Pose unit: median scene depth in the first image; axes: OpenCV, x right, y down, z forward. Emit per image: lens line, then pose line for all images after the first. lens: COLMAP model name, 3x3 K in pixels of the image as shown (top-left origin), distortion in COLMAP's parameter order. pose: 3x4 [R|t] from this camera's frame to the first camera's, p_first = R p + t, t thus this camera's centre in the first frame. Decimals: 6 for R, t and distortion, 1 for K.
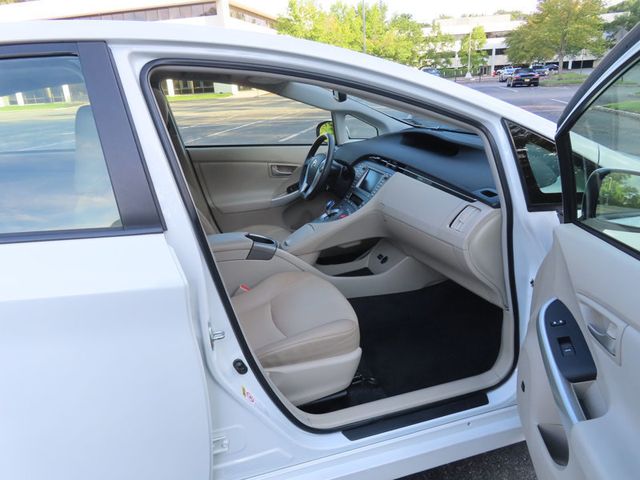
lens RADIAL K [[458.2, 0, 321.4], [0, 458.2, 239.9], [0, 0, 1]] dist [-0.010220, 0.005448]
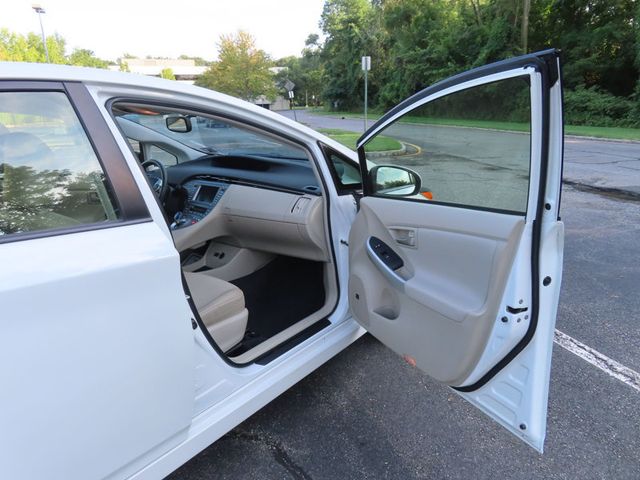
lens RADIAL K [[455.5, 0, 318.3], [0, 455.5, 243.3], [0, 0, 1]] dist [-0.006494, 0.000728]
pose [[0.816259, -0.133197, 0.562120, -0.453416], [0.172281, 0.984905, -0.016793, 0.099654], [-0.551398, 0.110550, 0.826885, -0.251858]]
